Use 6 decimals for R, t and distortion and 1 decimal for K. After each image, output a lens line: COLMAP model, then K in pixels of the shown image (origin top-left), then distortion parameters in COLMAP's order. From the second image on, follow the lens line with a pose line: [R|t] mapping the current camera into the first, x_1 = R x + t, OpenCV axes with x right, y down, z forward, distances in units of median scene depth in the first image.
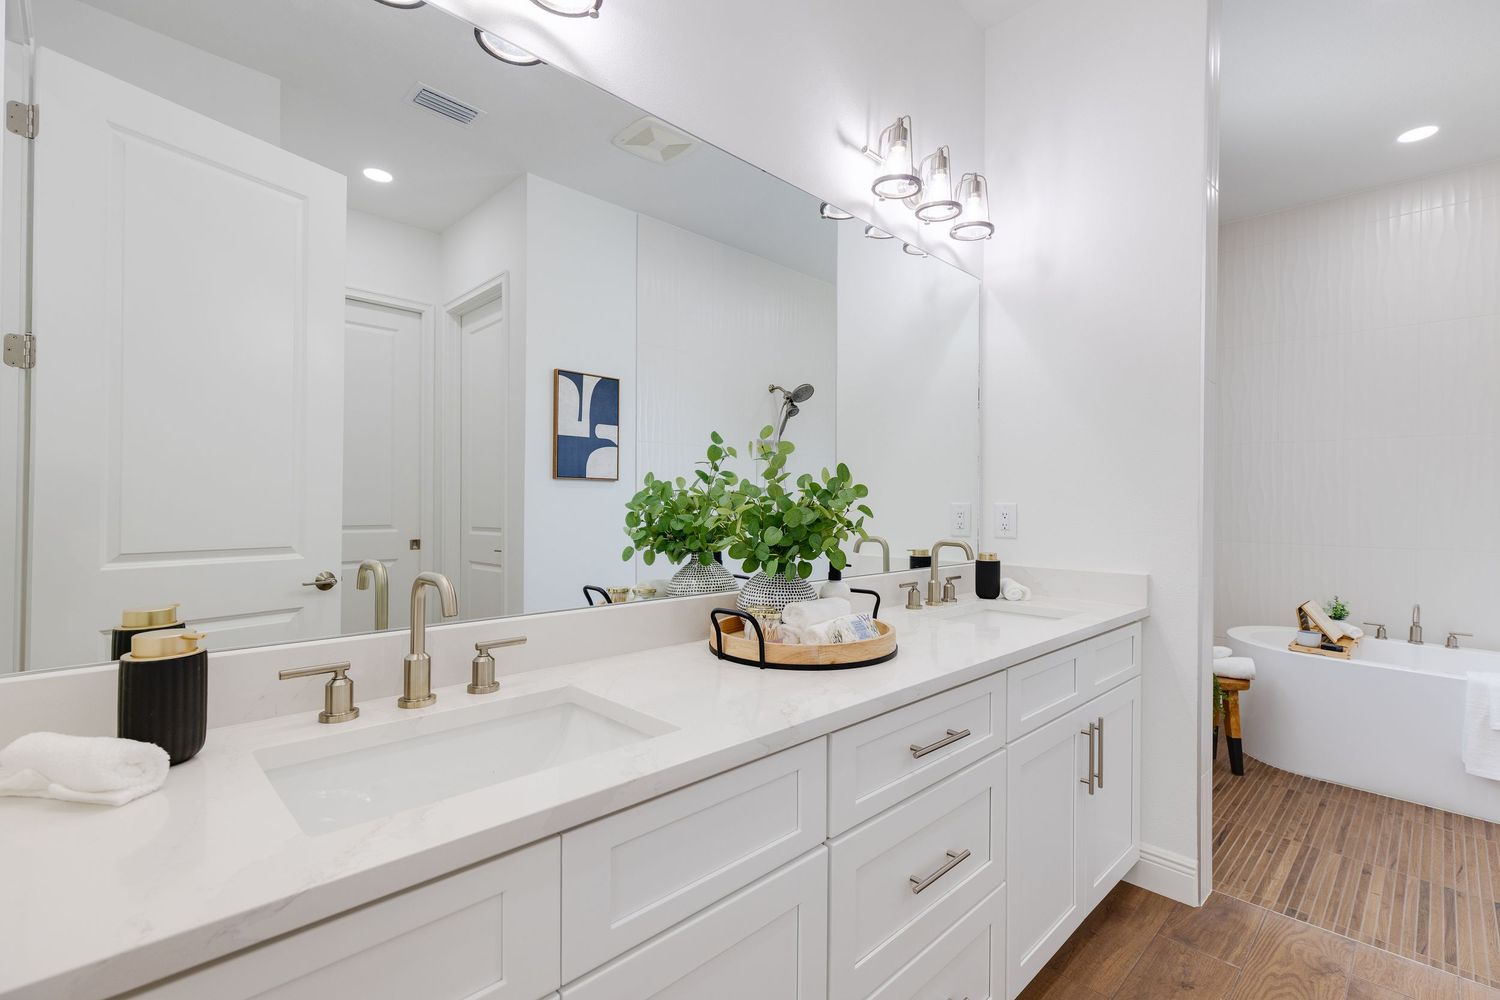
lens RADIAL K [[677.5, 0, 758.8], [0, 677.5, 504.6], [0, 0, 1]] dist [0.007367, -0.002875]
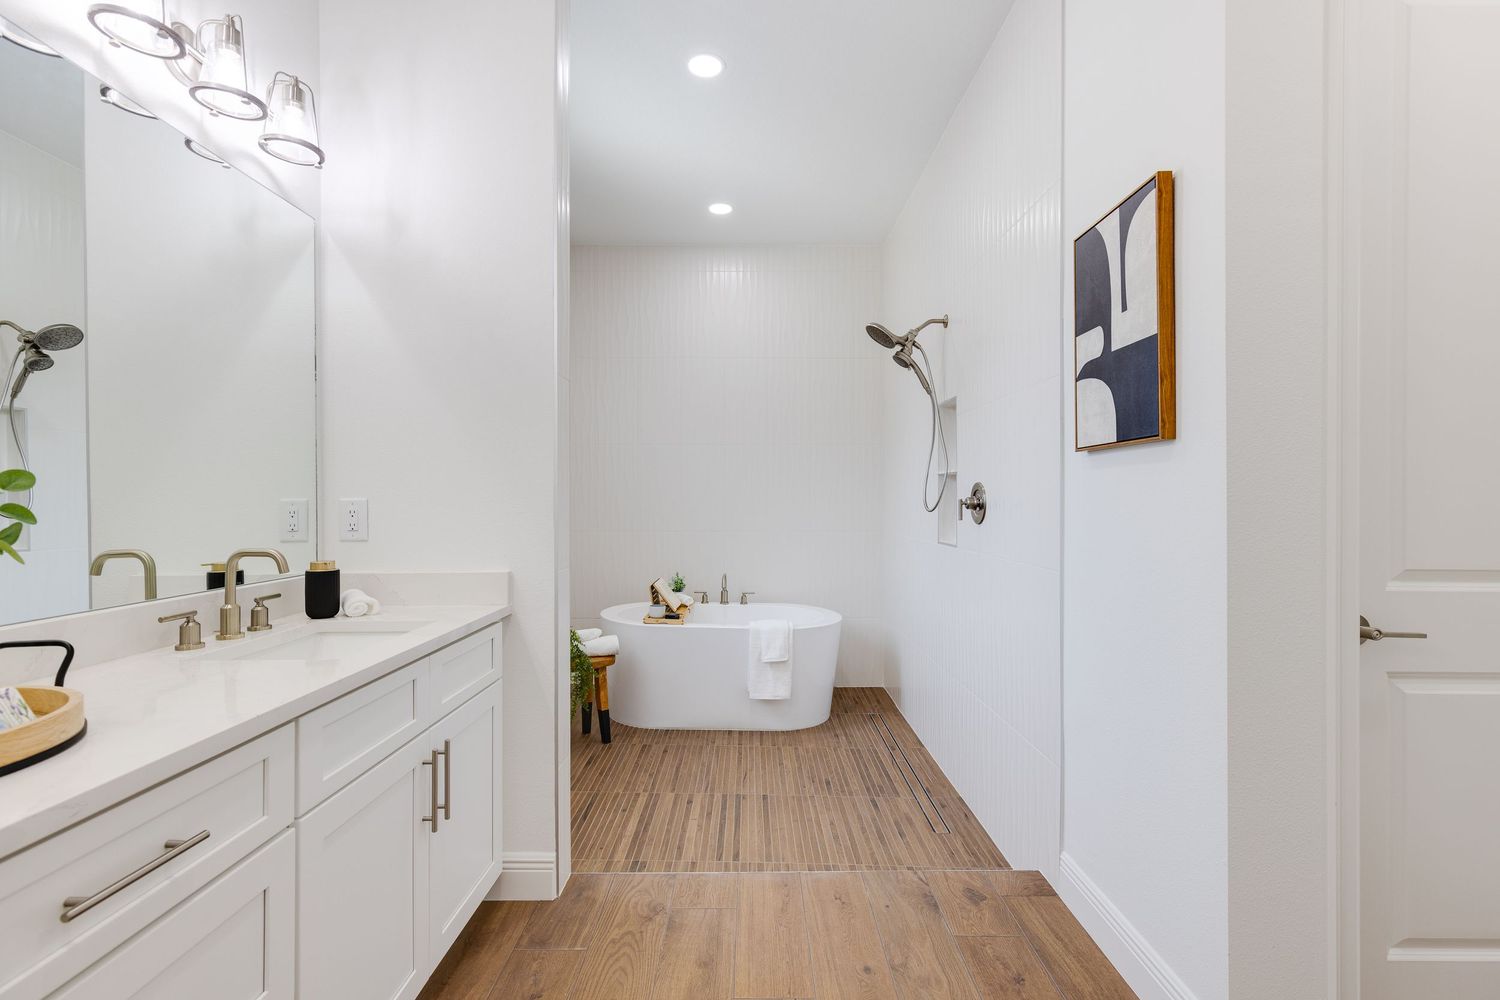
lens RADIAL K [[677.5, 0, 754.6], [0, 677.5, 502.5], [0, 0, 1]] dist [0.007367, -0.002875]
pose [[0.701200, -0.013375, 0.712839, 0.126309], [0.011349, 0.999907, 0.007598, 0.002297], [-0.712874, 0.002763, 0.701287, 0.075581]]
